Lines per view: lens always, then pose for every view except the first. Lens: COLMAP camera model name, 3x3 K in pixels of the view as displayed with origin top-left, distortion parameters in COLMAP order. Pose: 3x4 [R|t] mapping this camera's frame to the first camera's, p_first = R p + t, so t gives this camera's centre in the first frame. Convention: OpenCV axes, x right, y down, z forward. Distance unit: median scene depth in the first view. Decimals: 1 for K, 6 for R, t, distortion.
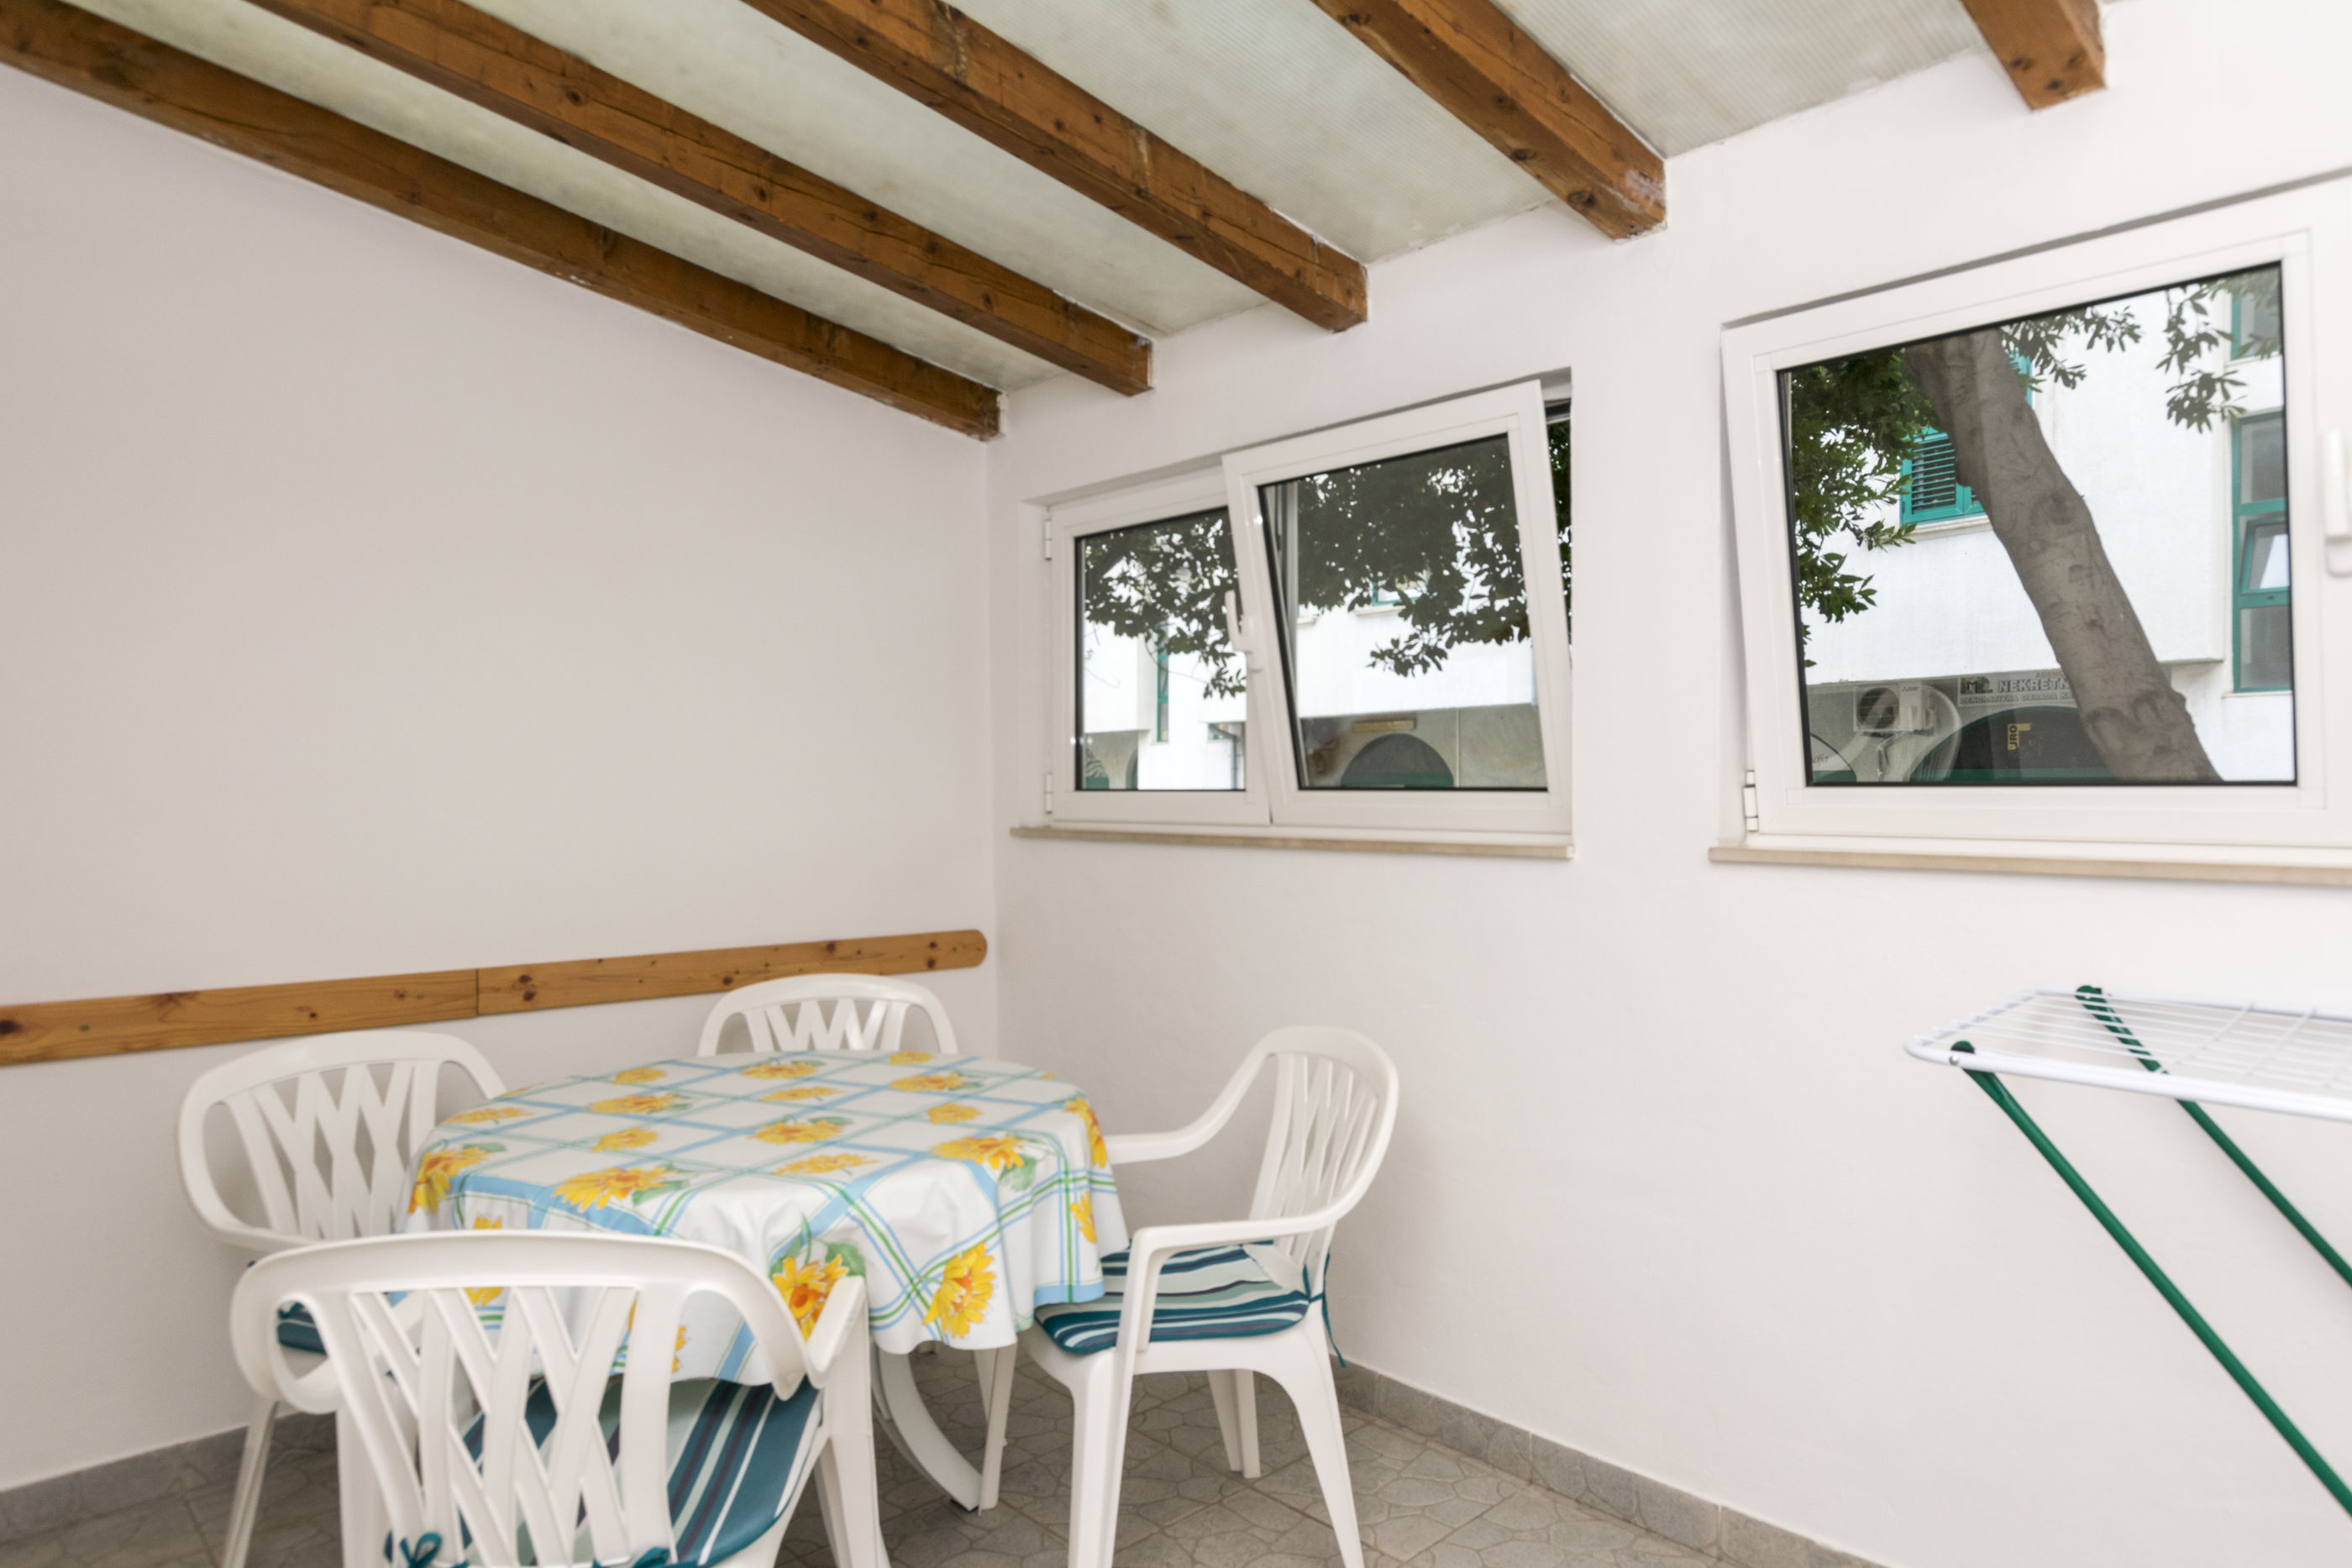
lens RADIAL K [[1371.5, 0, 1165.4], [0, 1371.5, 786.8], [0, 0, 1]] dist [-0.019143, 0.000724]
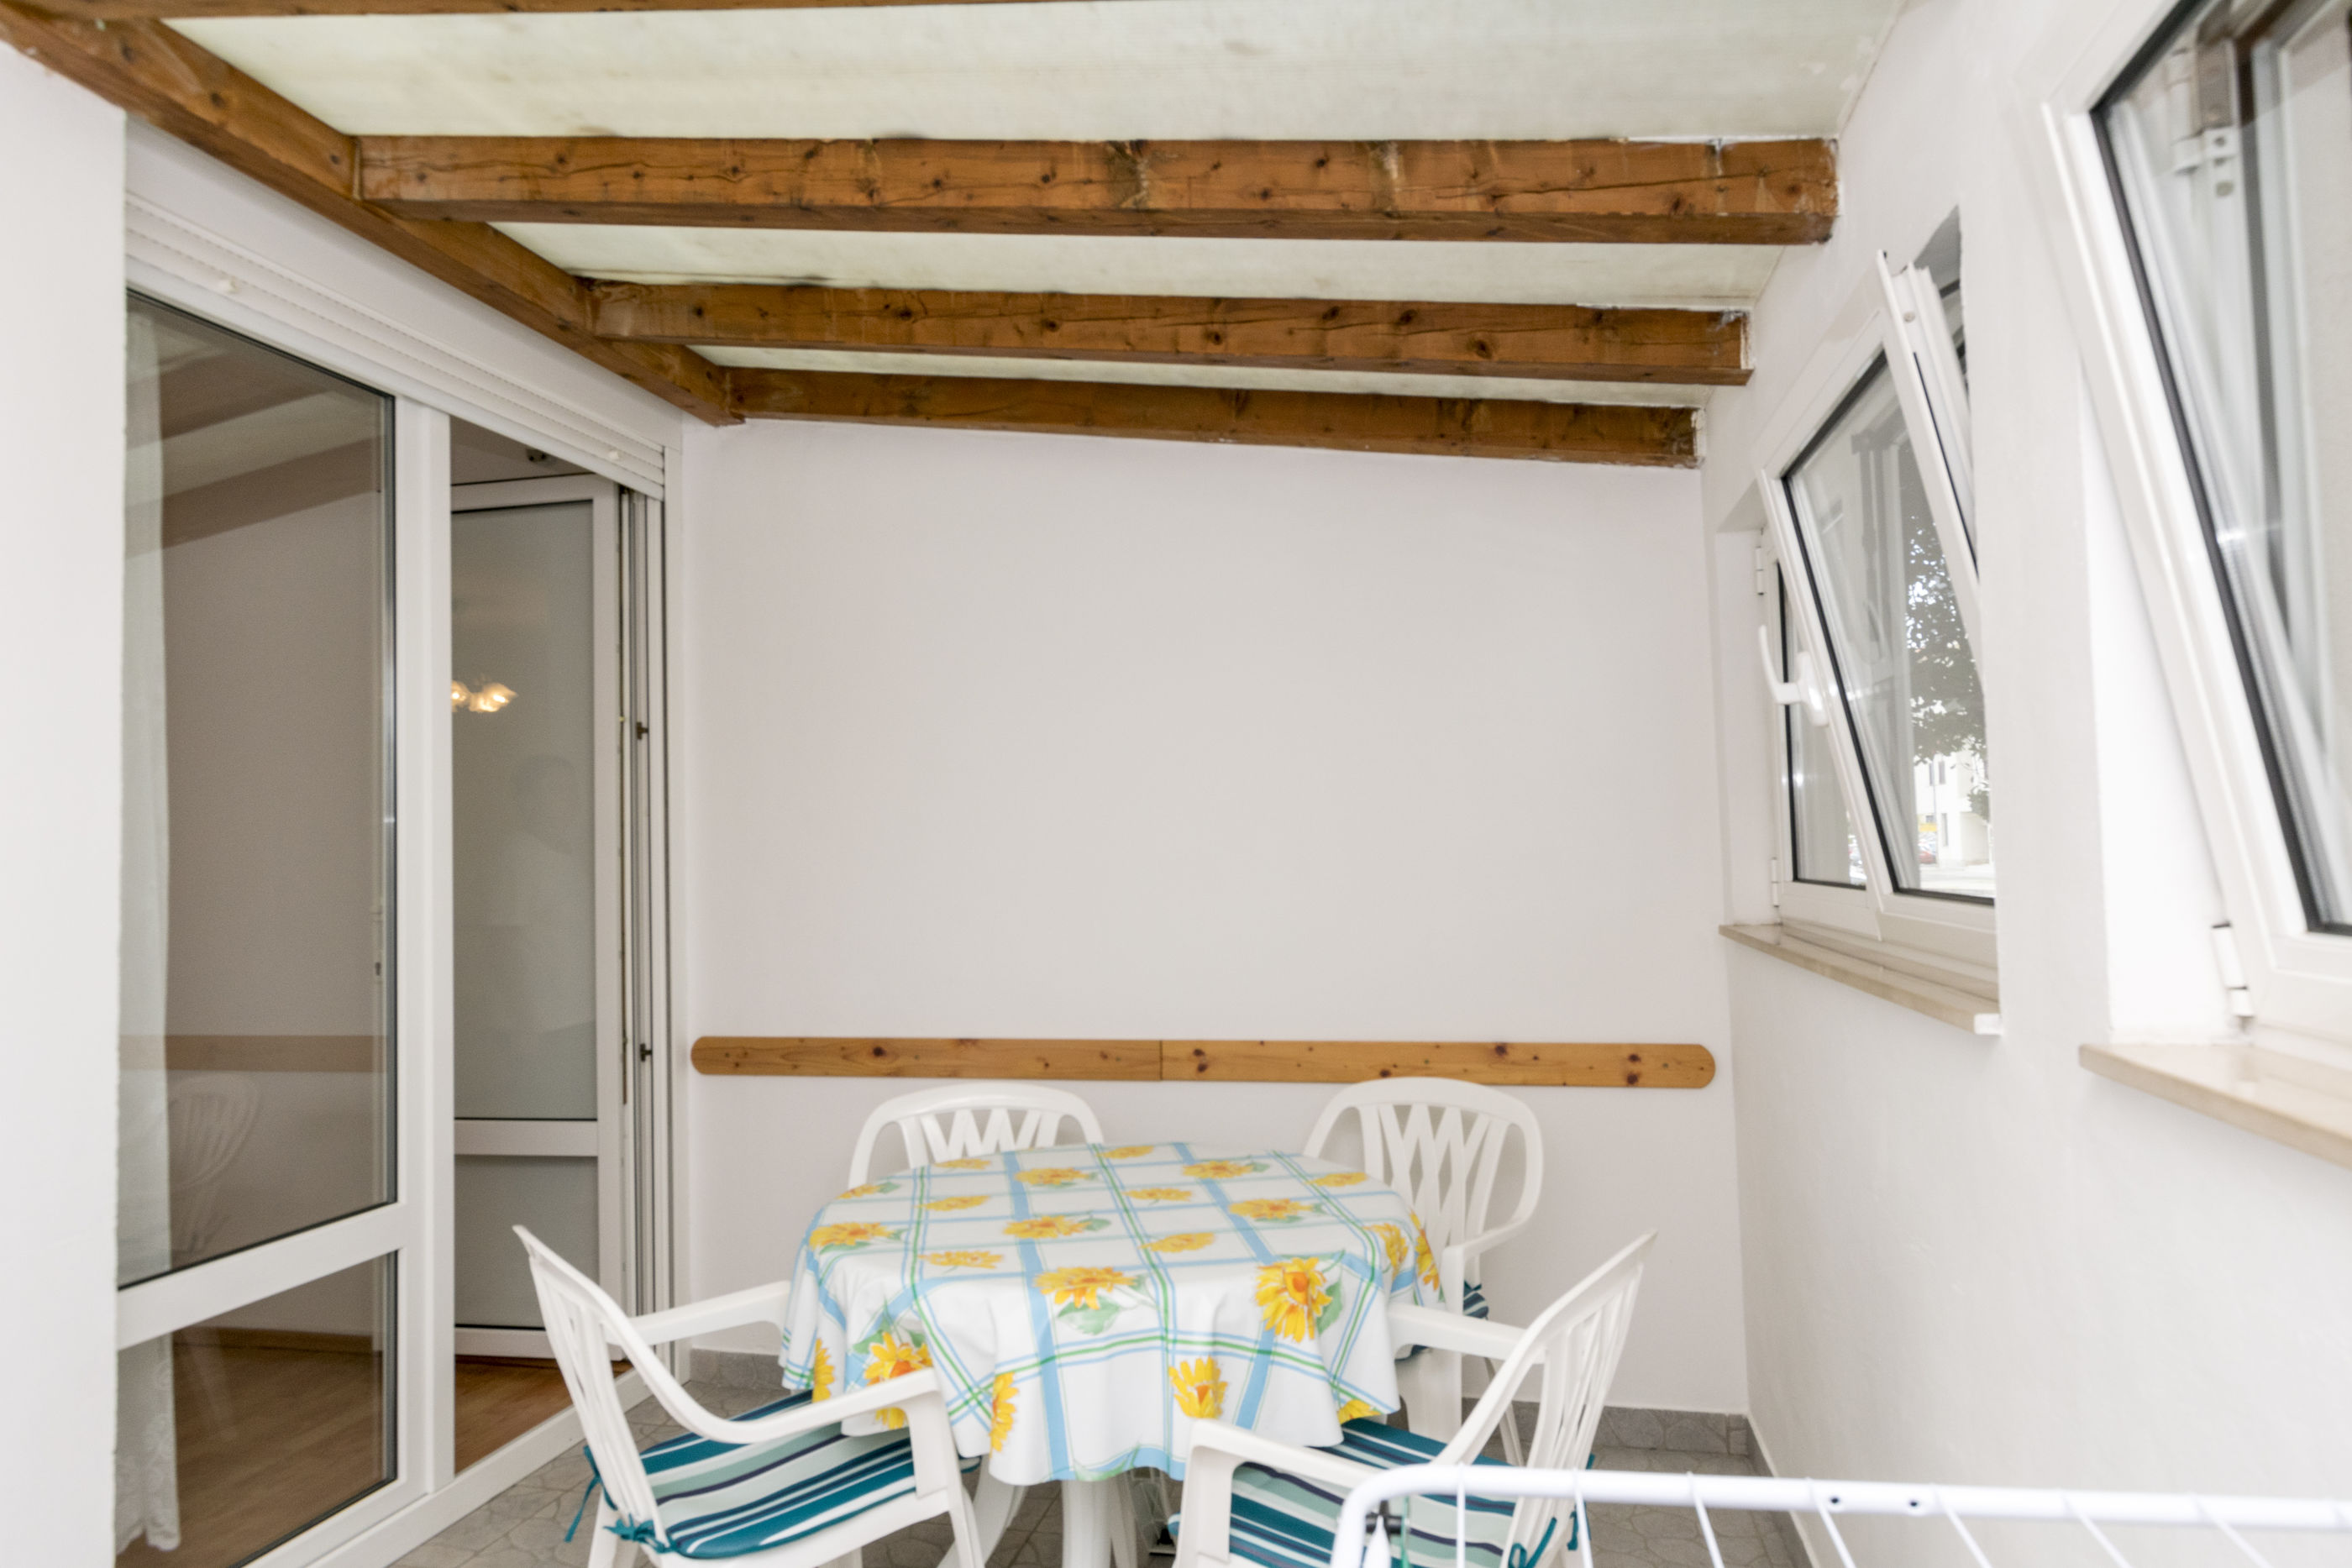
lens RADIAL K [[1371.5, 0, 1165.4], [0, 1371.5, 786.8], [0, 0, 1]] dist [-0.019143, 0.000724]
pose [[0.558491, -0.054391, -0.827725, 0.524141], [0.027028, 0.998511, -0.047377, -0.031939], [0.829070, 0.004088, 0.559130, 0.350763]]
